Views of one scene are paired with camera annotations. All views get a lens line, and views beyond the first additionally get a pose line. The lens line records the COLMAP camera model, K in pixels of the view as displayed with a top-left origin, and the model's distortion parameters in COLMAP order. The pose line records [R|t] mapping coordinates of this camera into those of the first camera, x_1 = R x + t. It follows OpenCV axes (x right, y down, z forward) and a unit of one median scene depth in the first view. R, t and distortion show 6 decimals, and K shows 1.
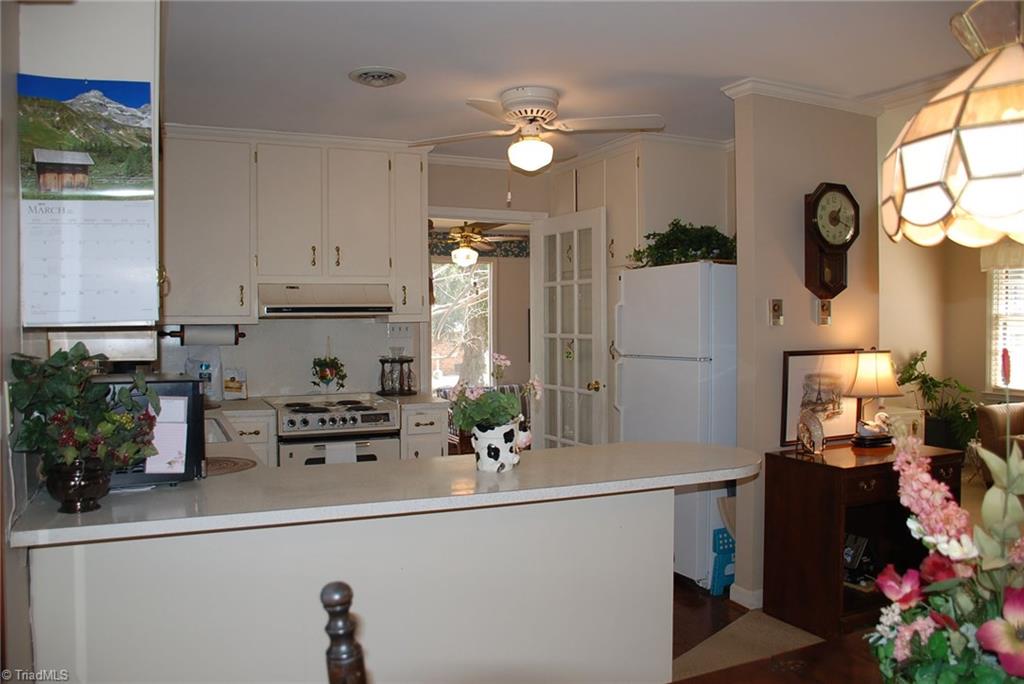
lens RADIAL K [[799.1, 0, 514.1], [0, 799.1, 339.7], [0, 0, 1]] dist [-0.152649, 0.101747]
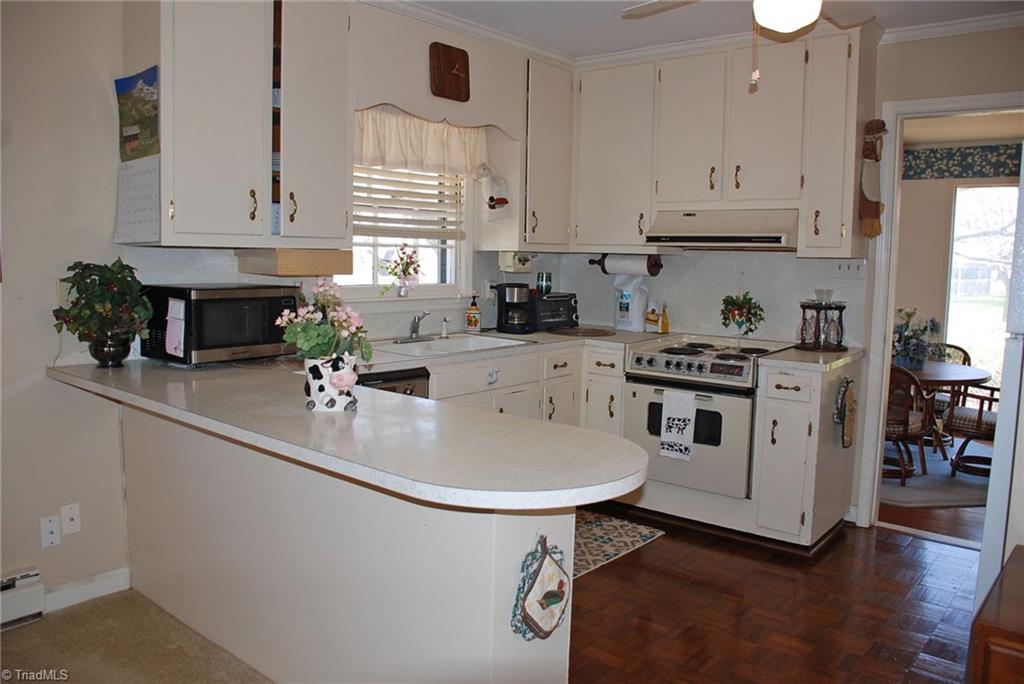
lens RADIAL K [[799.1, 0, 508.5], [0, 799.1, 345.6], [0, 0, 1]] dist [-0.152649, 0.101747]
pose [[0.430334, 0.116580, -0.895110, 0.458569], [-0.041266, 0.993129, 0.109508, -0.008069], [0.901726, -0.010188, 0.432188, 0.424647]]
